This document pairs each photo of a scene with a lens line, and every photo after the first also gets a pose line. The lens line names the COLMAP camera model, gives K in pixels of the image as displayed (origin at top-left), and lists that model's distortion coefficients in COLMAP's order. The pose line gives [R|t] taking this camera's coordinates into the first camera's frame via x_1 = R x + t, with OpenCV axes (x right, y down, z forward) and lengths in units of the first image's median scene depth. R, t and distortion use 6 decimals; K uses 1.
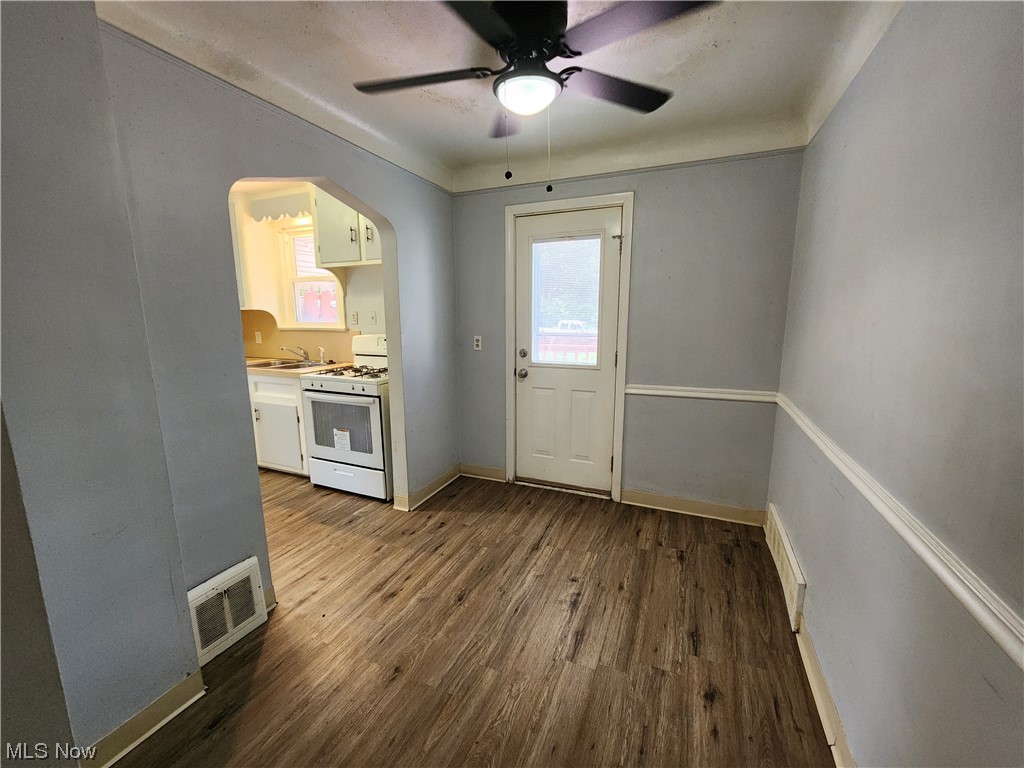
lens RADIAL K [[418.1, 0, 512.0], [0, 418.1, 384.0], [0, 0, 1]] dist [0.000415, -0.000012]
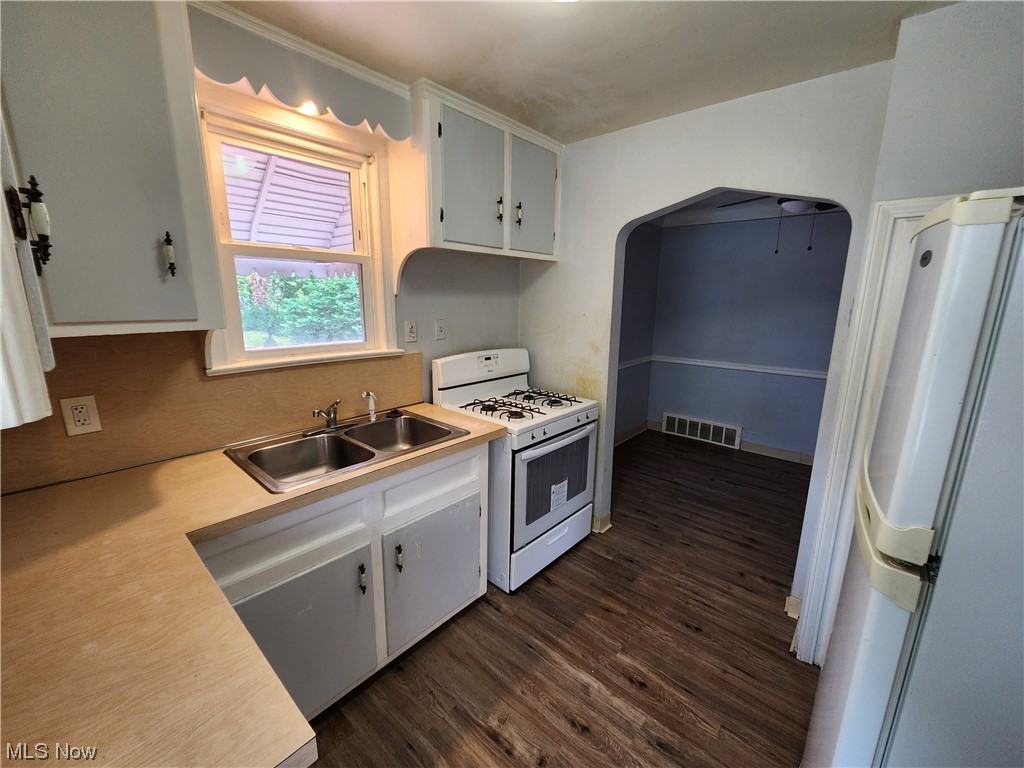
lens RADIAL K [[418.1, 0, 512.0], [0, 418.1, 384.0], [0, 0, 1]] dist [0.000415, -0.000012]
pose [[0.312141, -0.189975, 0.930848, -1.149912], [0.150935, 0.977275, 0.148837, -0.193003], [-0.937969, 0.094040, 0.333721, 0.856344]]
